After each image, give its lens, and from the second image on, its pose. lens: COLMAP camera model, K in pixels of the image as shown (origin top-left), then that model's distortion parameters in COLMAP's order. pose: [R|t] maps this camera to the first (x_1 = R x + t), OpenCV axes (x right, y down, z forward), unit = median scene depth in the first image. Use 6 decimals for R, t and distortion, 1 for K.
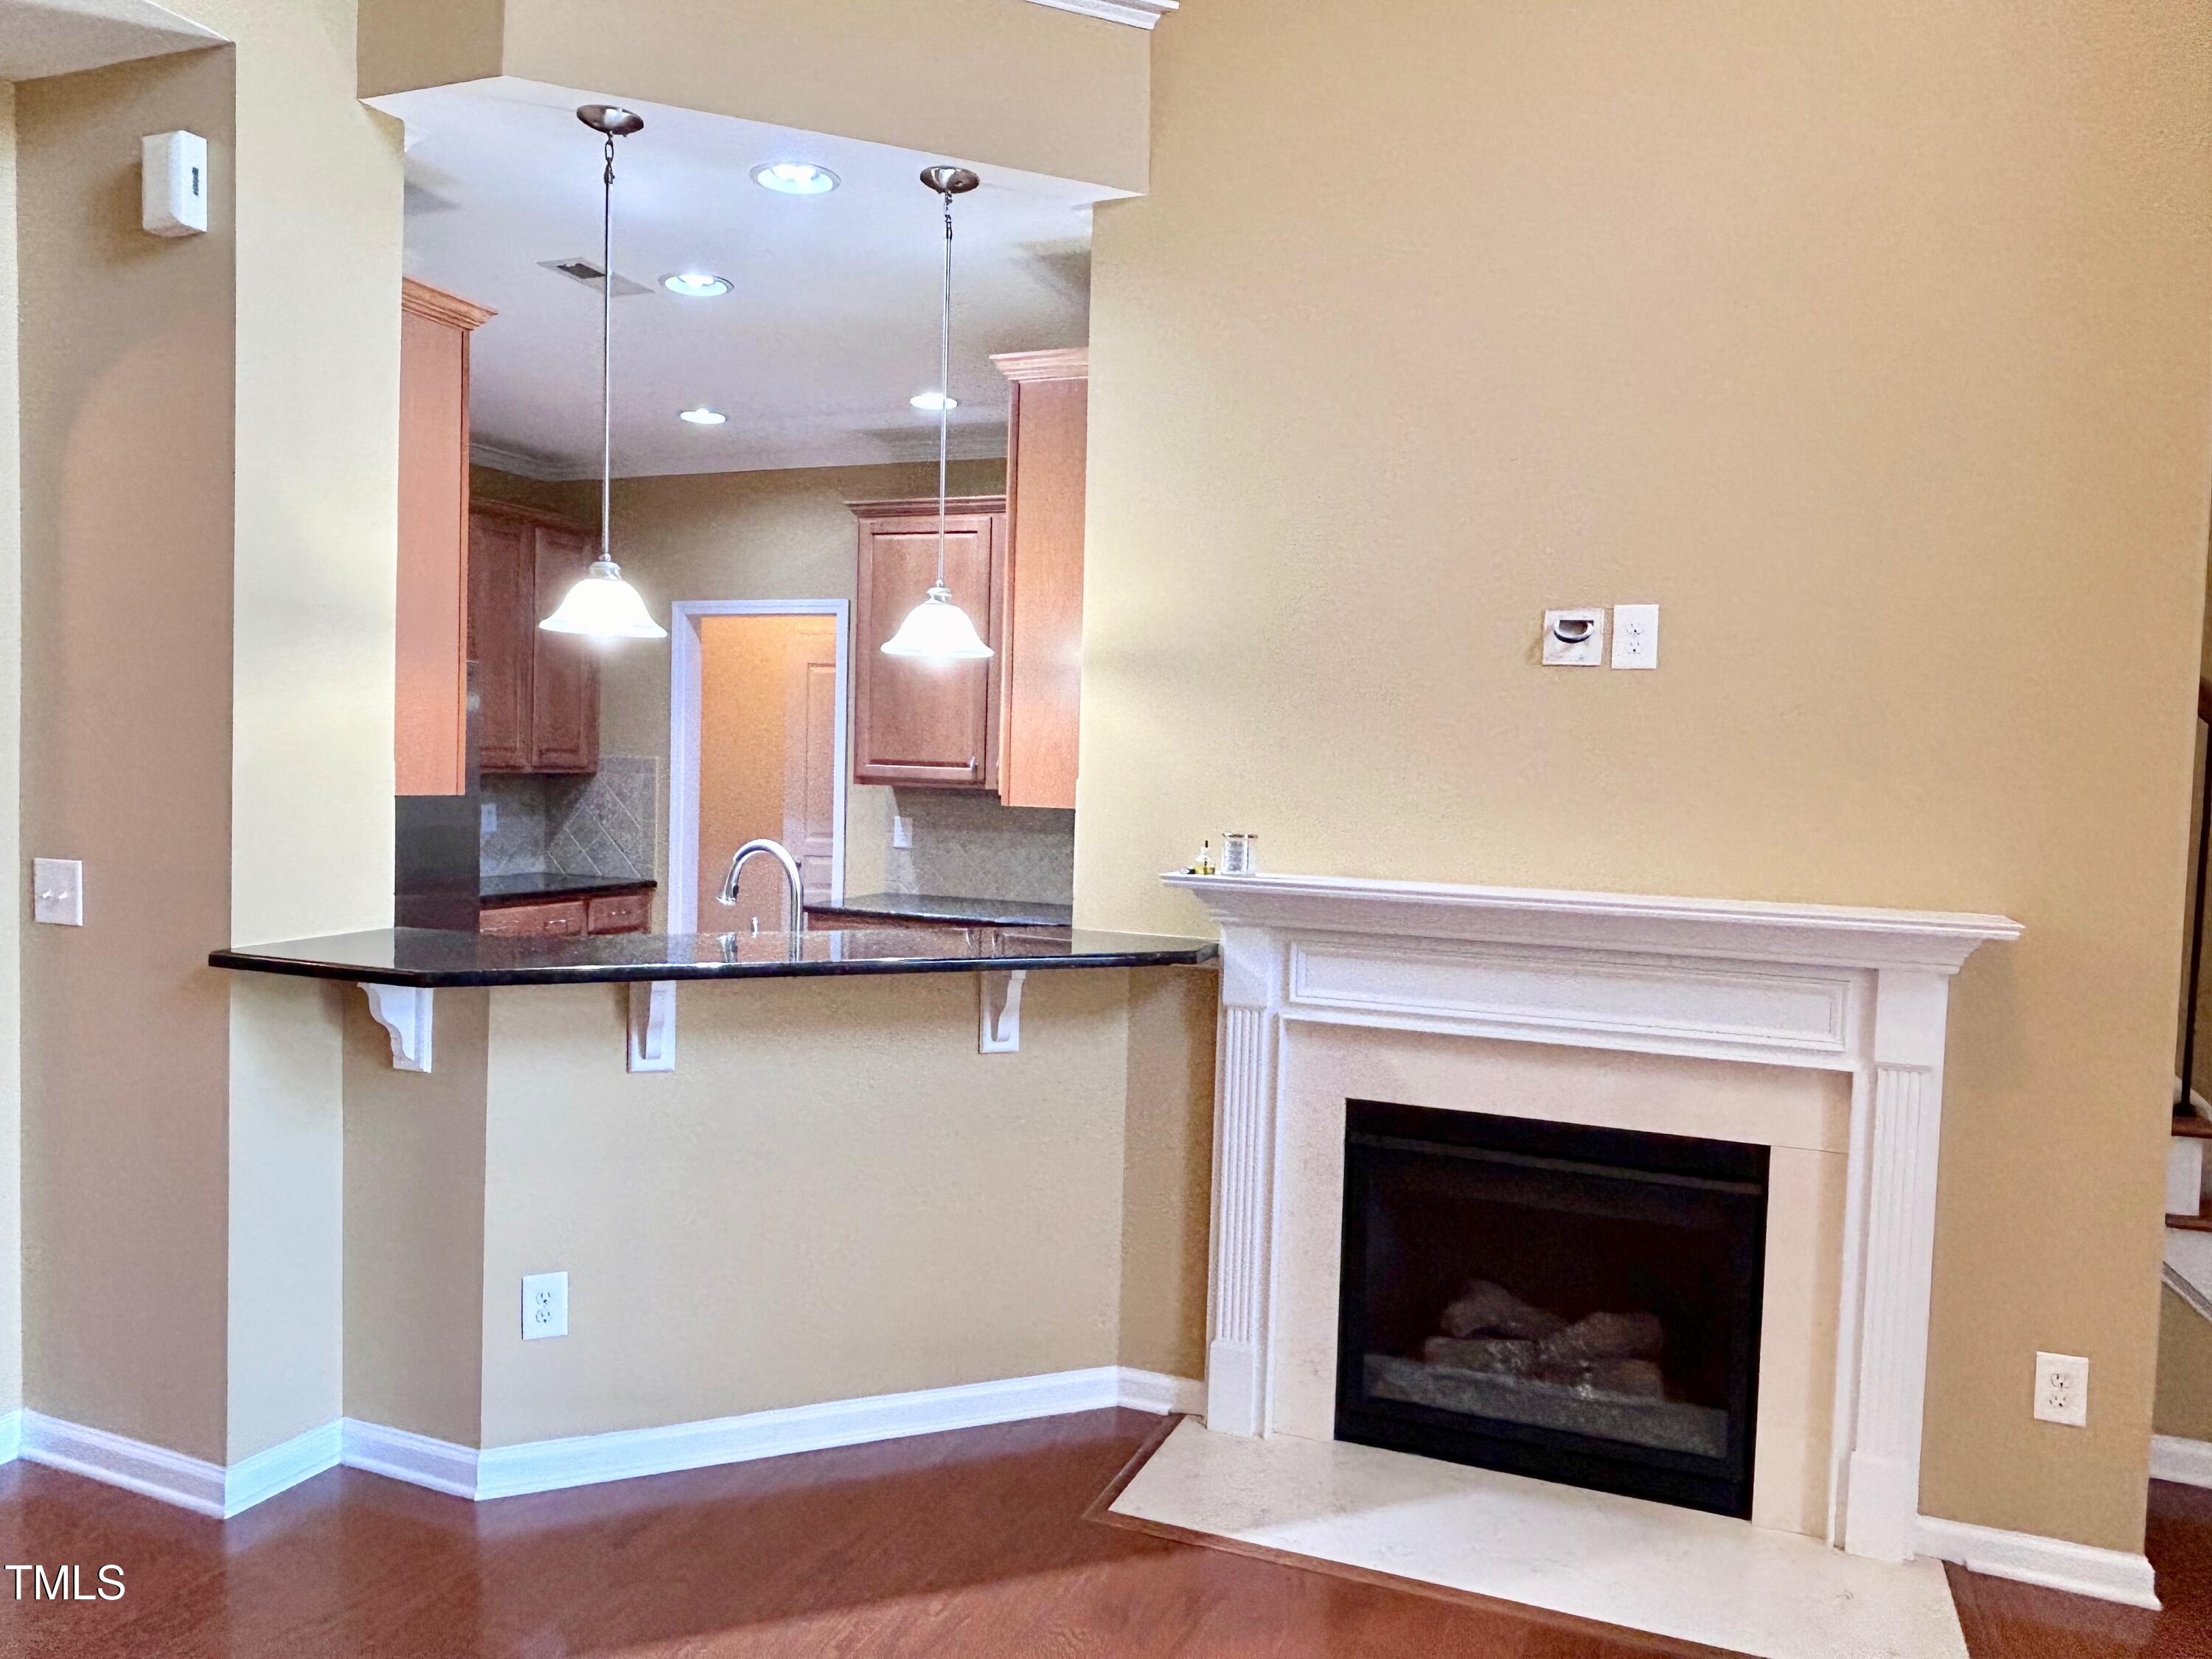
lens RADIAL K [[1540.2, 0, 1106.1], [0, 1540.2, 829.5], [0, 0, 1]] dist [0.005254, -0.009264]
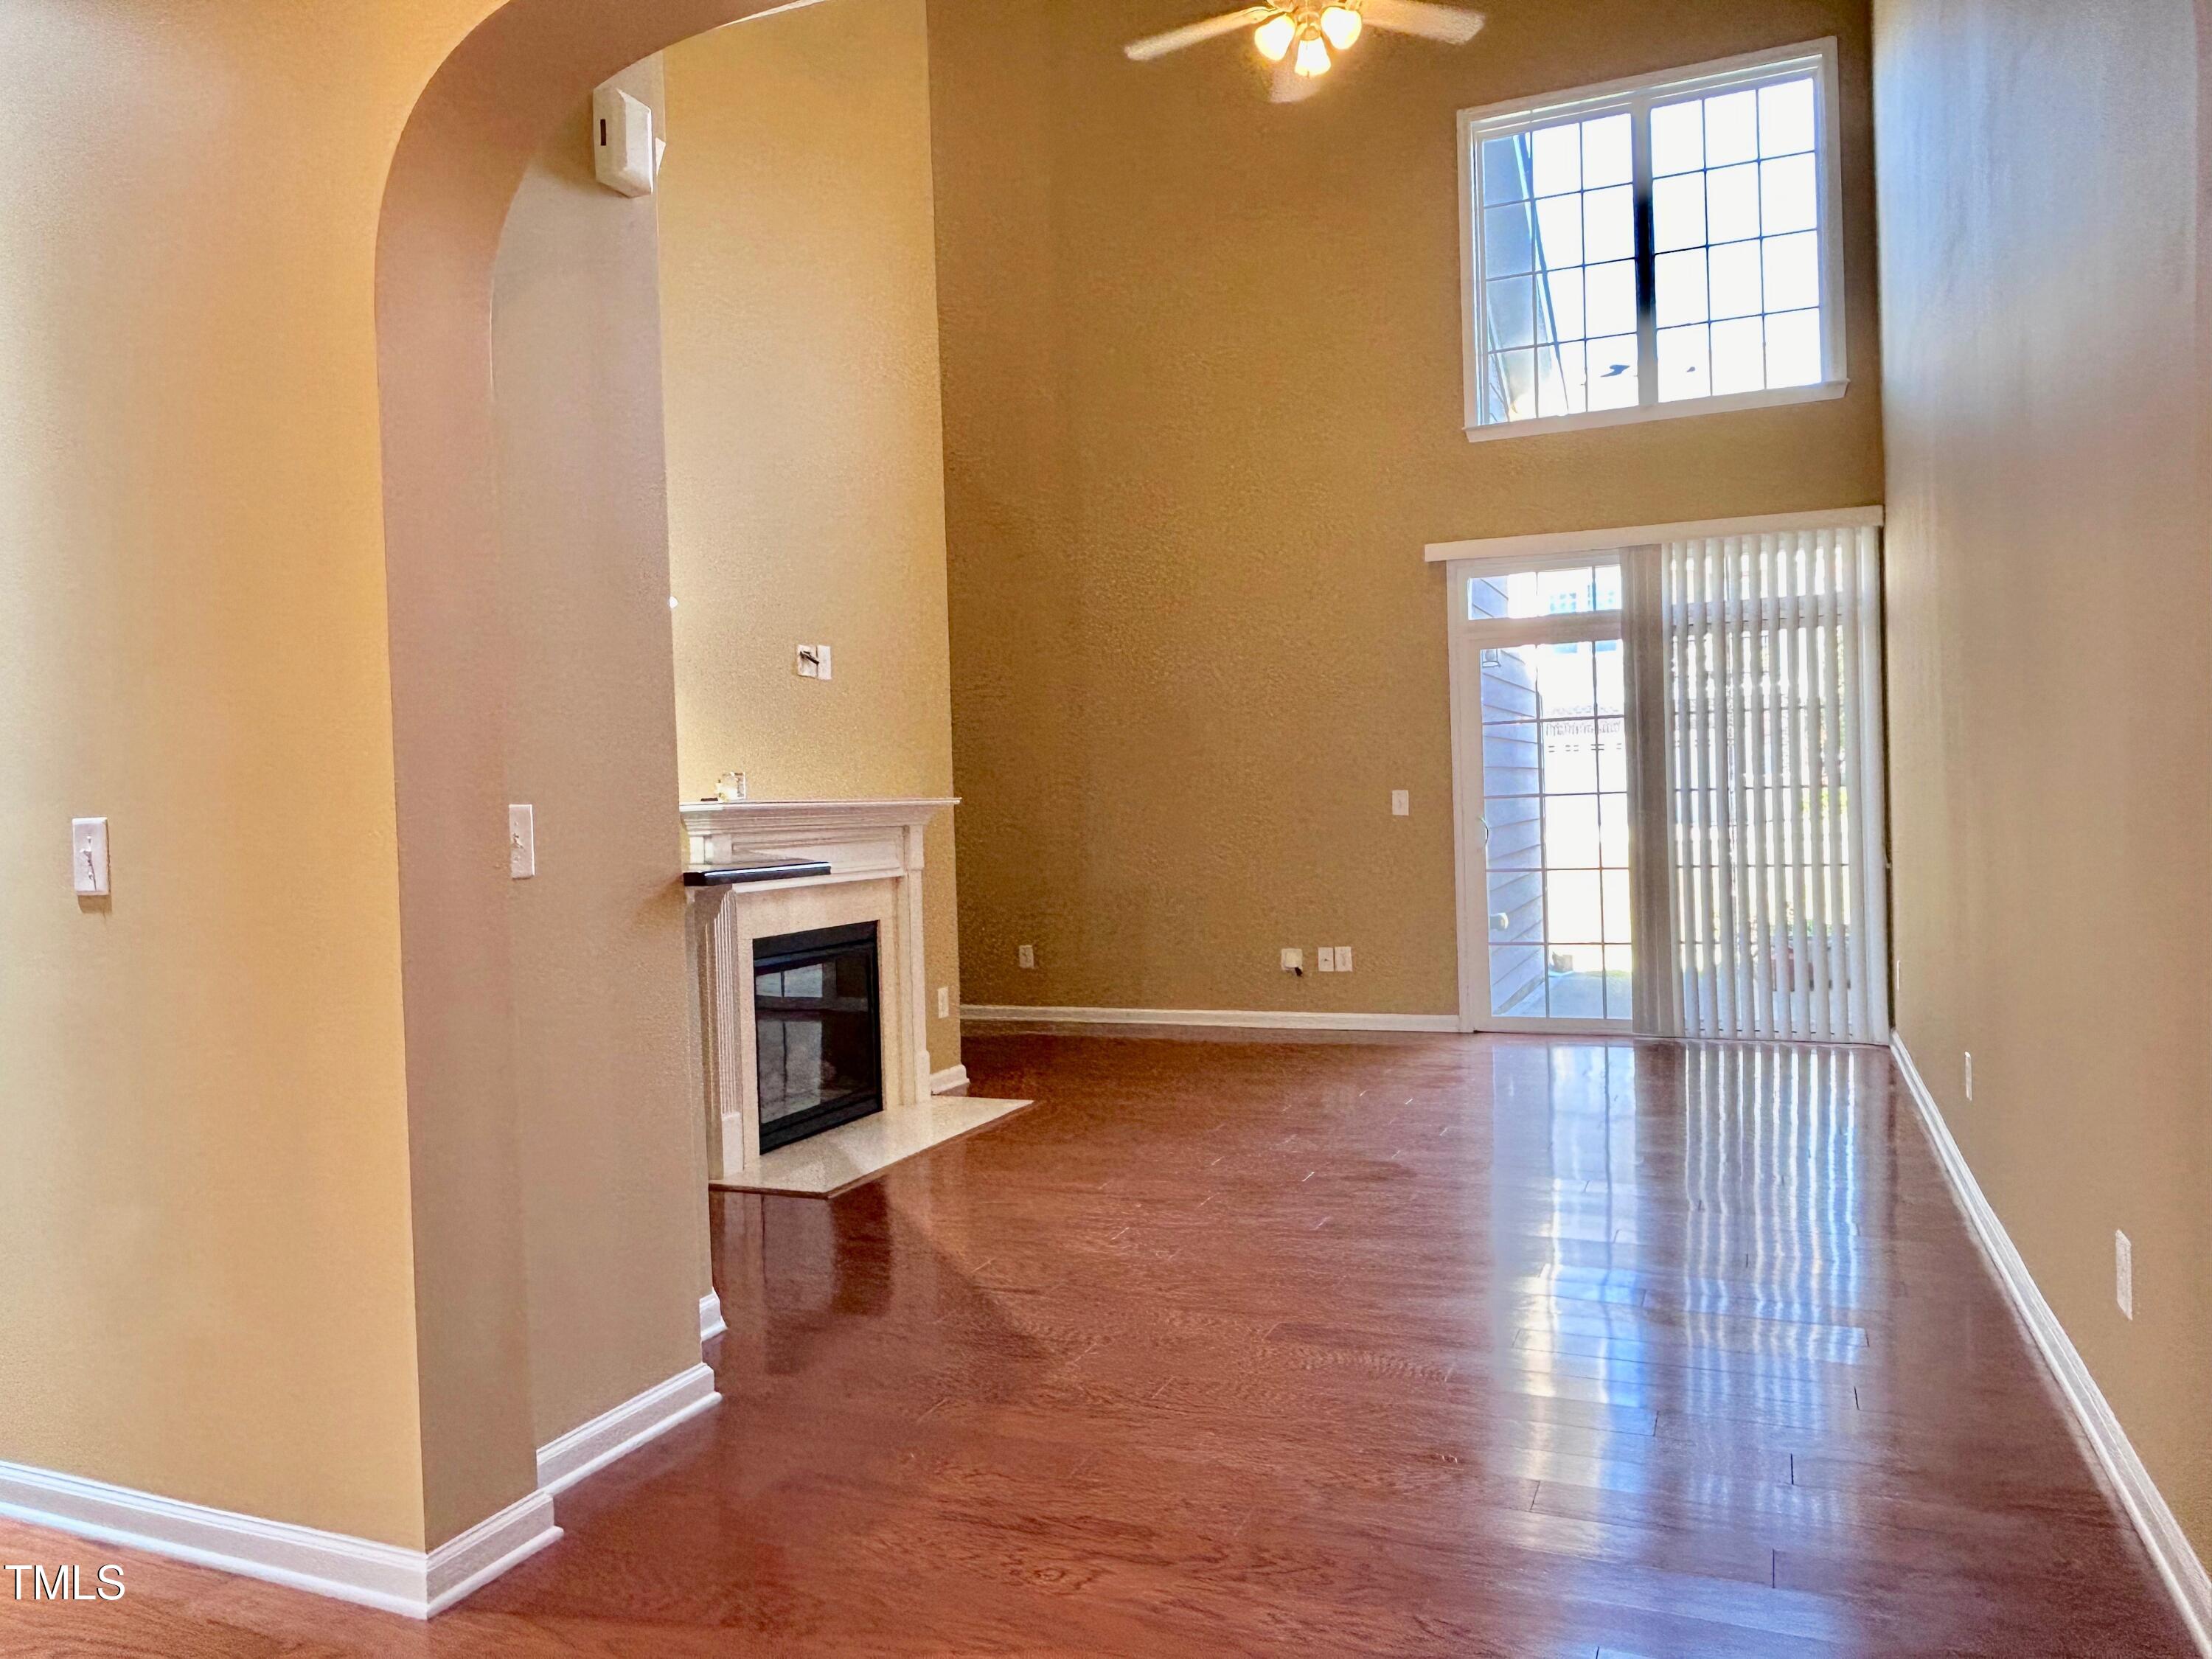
lens RADIAL K [[1540.2, 0, 1102.5], [0, 1540.2, 815.4], [0, 0, 1]] dist [0.005254, -0.009264]
pose [[0.020801, -0.037028, 0.999098, -1.425812], [0.079841, 0.996184, 0.035257, 0.019164], [-0.996591, 0.079035, 0.023678, 0.588273]]
